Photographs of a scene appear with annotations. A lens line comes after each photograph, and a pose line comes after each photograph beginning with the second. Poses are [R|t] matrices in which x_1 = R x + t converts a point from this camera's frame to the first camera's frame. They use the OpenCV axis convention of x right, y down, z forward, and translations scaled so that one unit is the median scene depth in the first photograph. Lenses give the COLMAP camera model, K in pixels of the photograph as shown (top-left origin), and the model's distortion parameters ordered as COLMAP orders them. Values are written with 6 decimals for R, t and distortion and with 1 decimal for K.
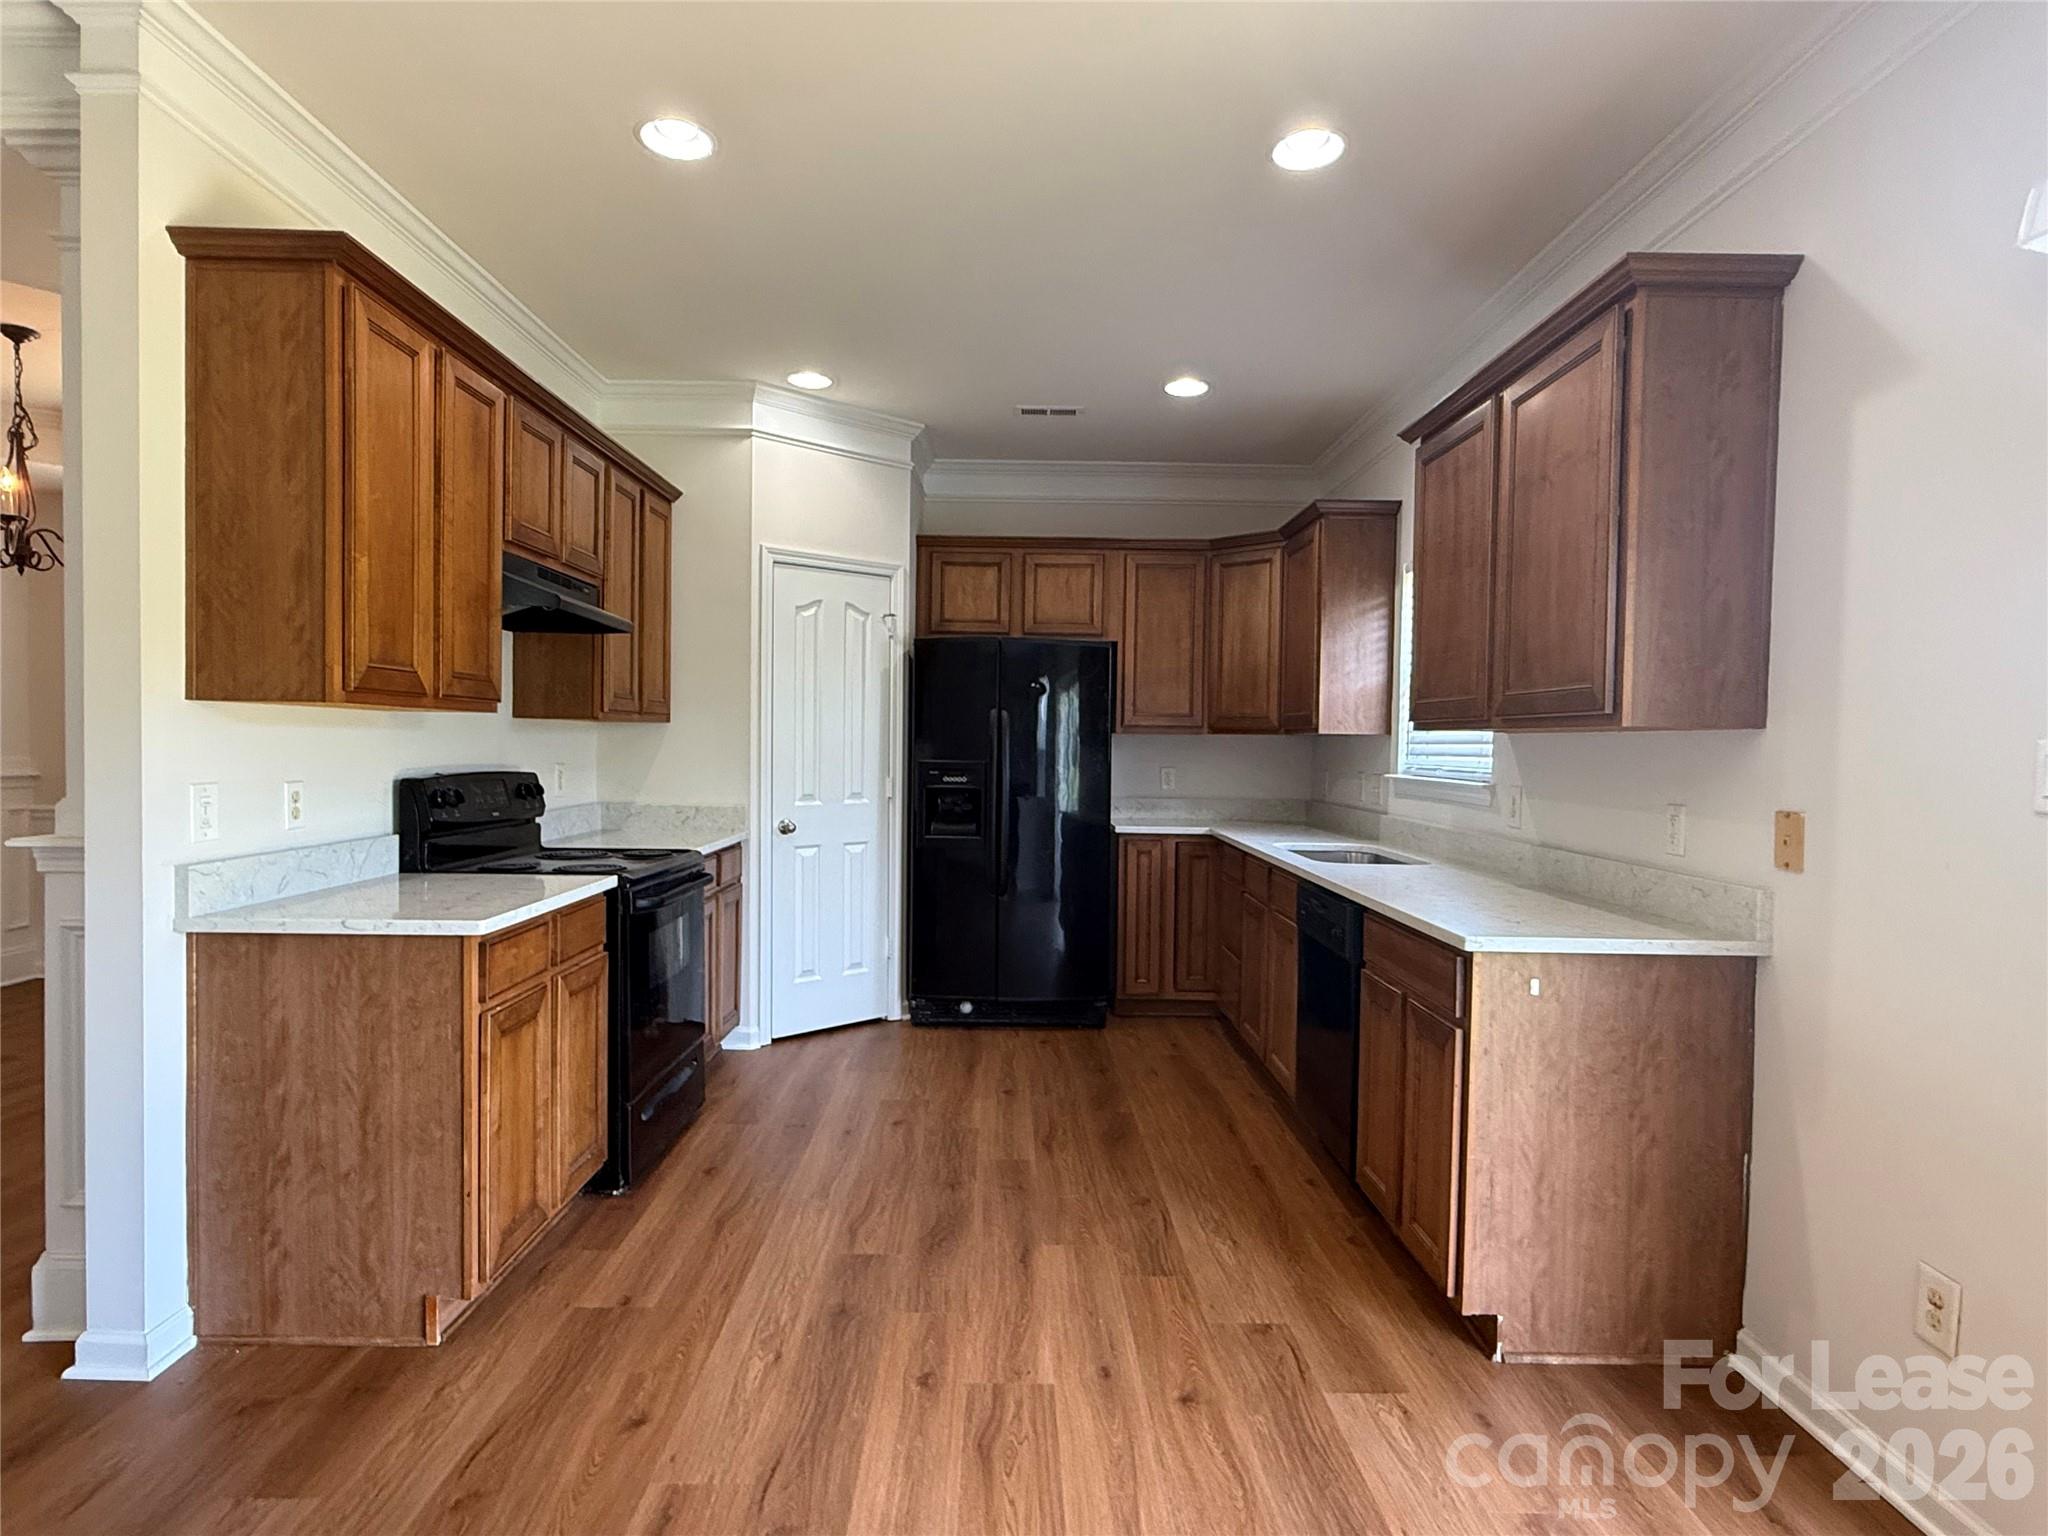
lens RADIAL K [[1124.5, 0, 1022.7], [0, 1124.5, 773.7], [0, 0, 1]] dist [0.000448, 0.000084]
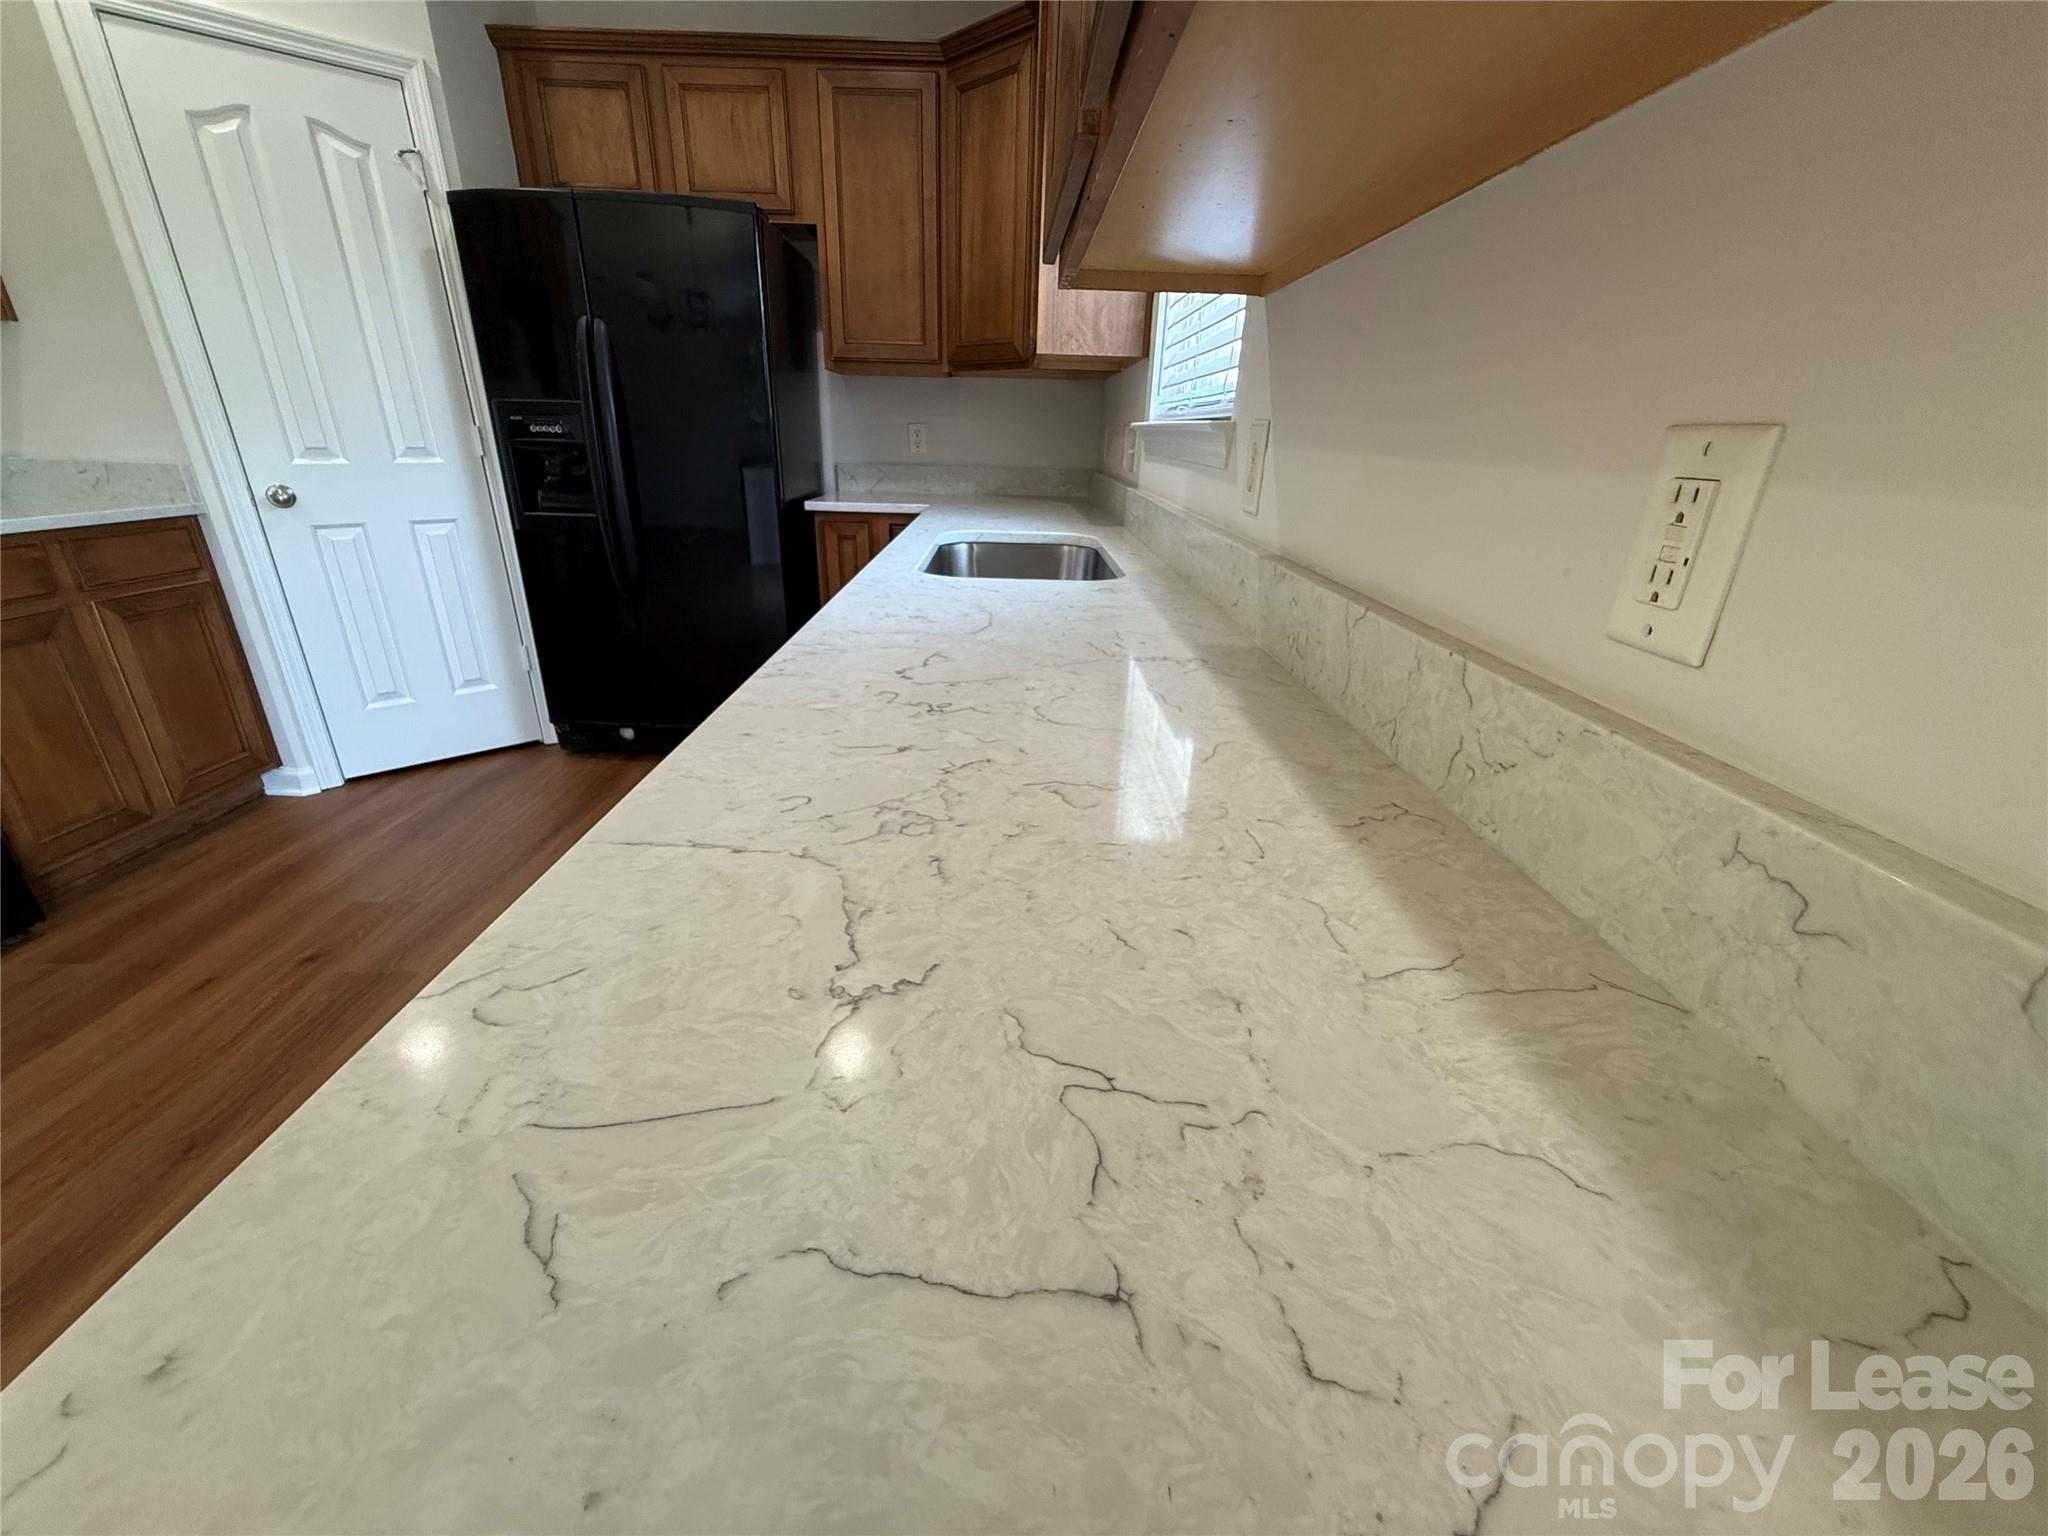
lens RADIAL K [[824.2, 0, 1019.8], [0, 824.2, 773.1], [0, 0, 1]] dist [-0.001296, -0.000343]
pose [[0.999918, 0.012787, -0.000131, 0.384413], [-0.011896, 0.933940, 0.357233, 0.030247], [0.004690, -0.357202, 0.934015, 0.711632]]
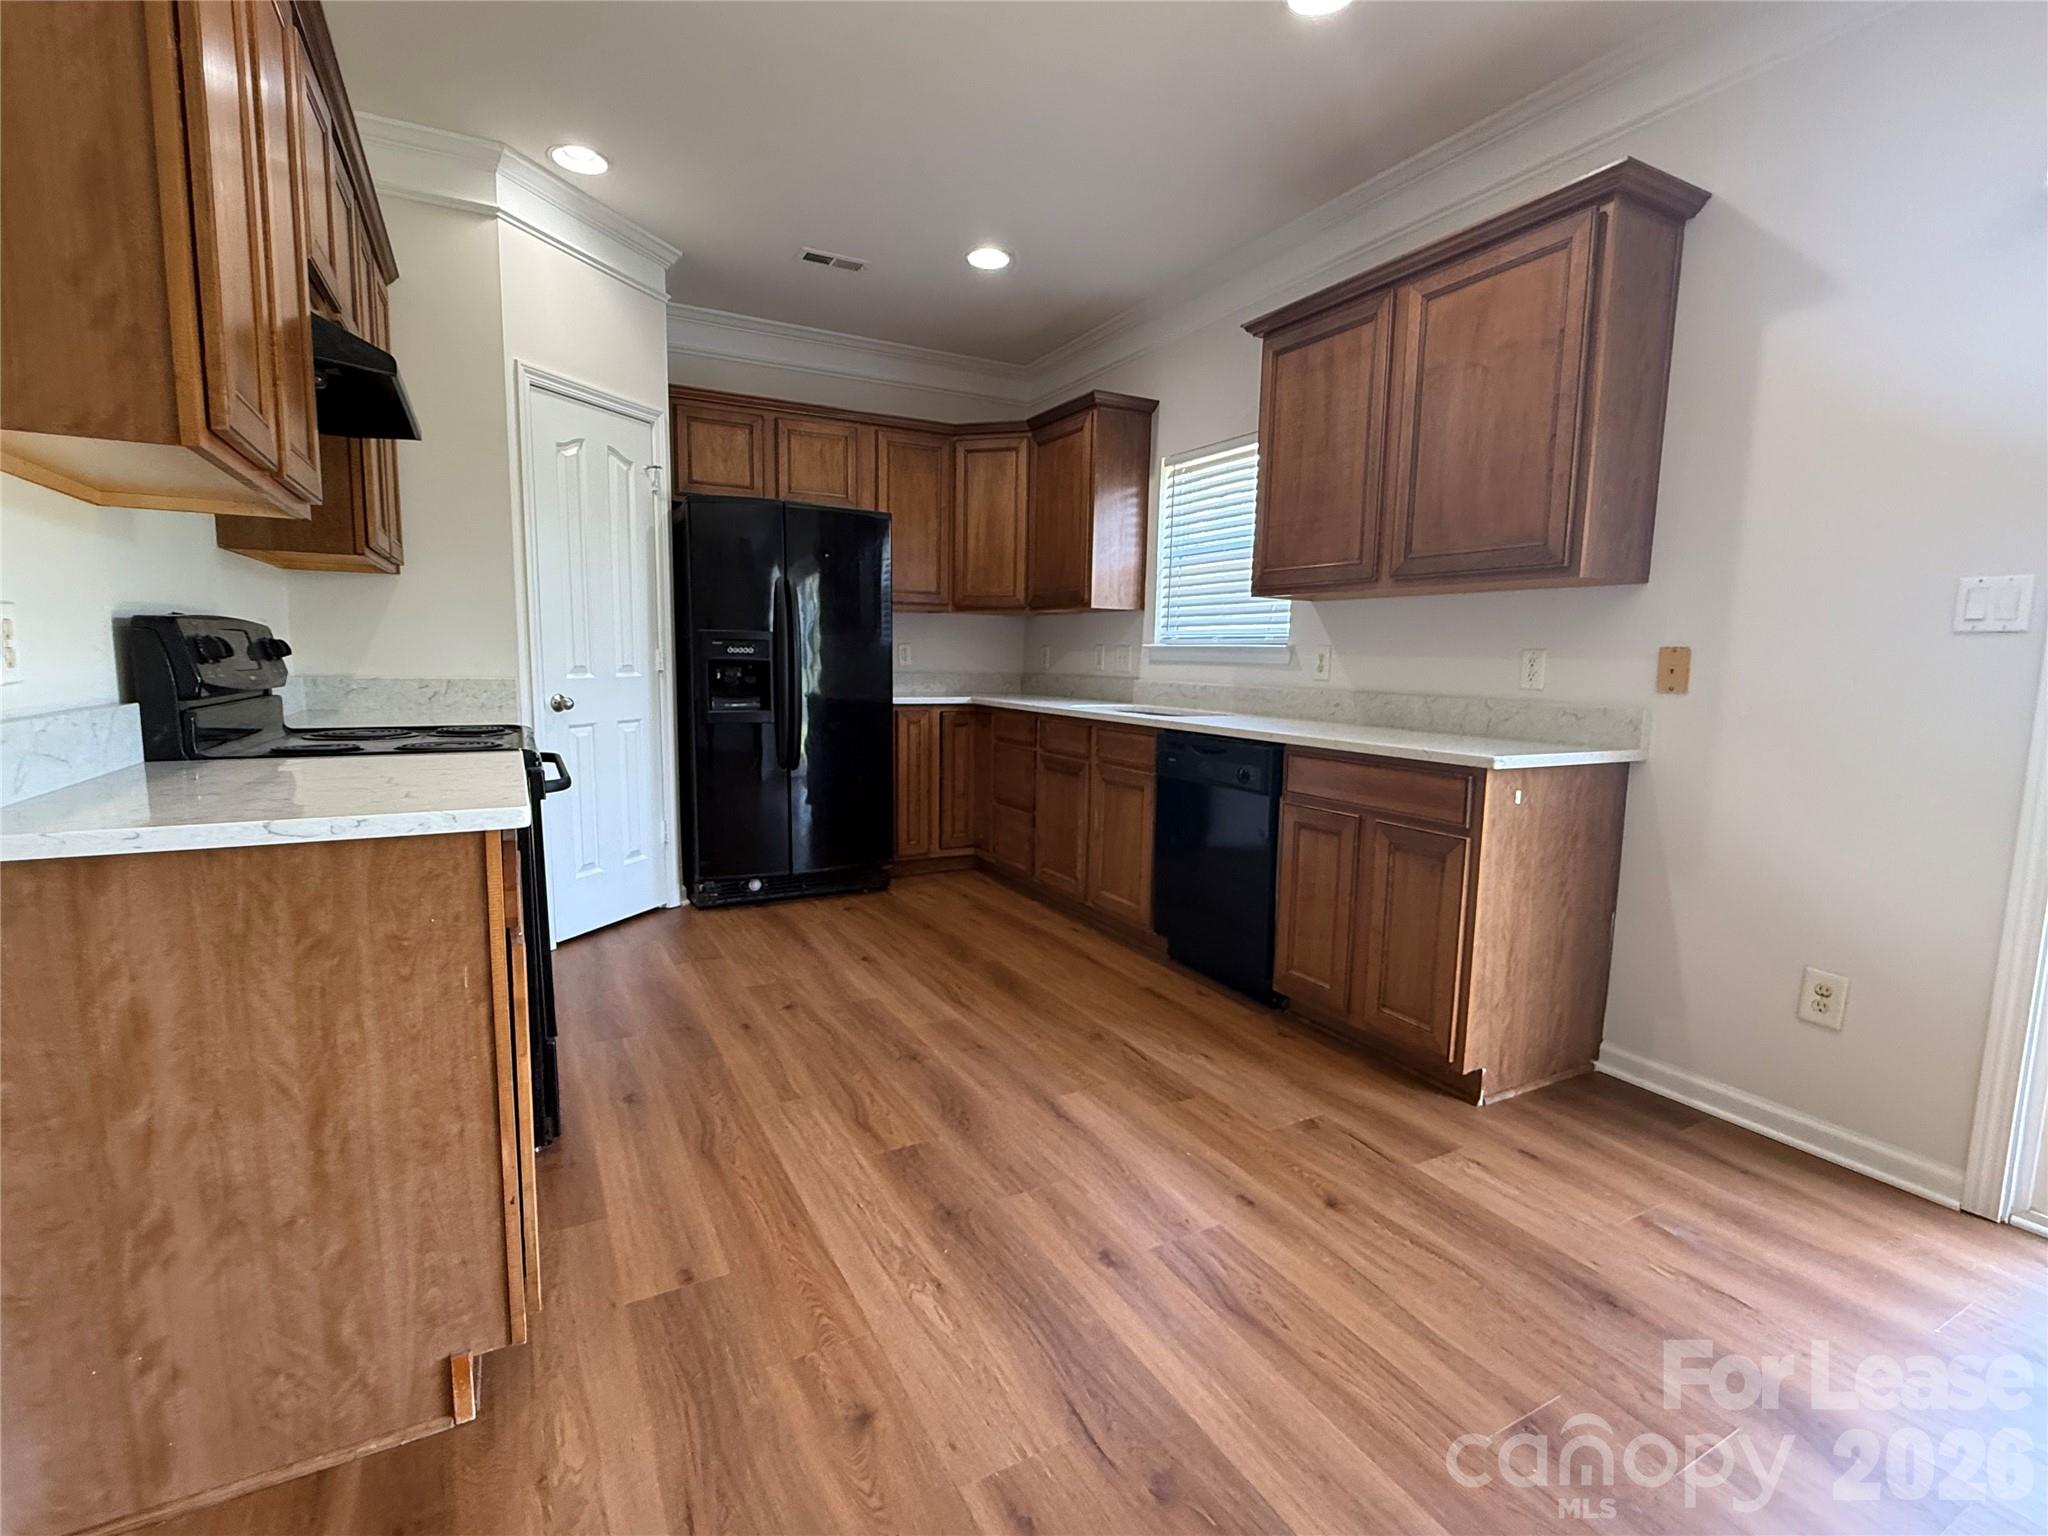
lens RADIAL K [[947.9, 0, 1027.9], [0, 947.9, 770.9], [0, 0, 1]] dist [0.003235, -0.001625]
pose [[0.884043, -0.056215, 0.464012, -0.358653], [0.008785, 0.994564, 0.103755, 0.040916], [-0.467322, -0.087648, 0.879732, 0.277335]]
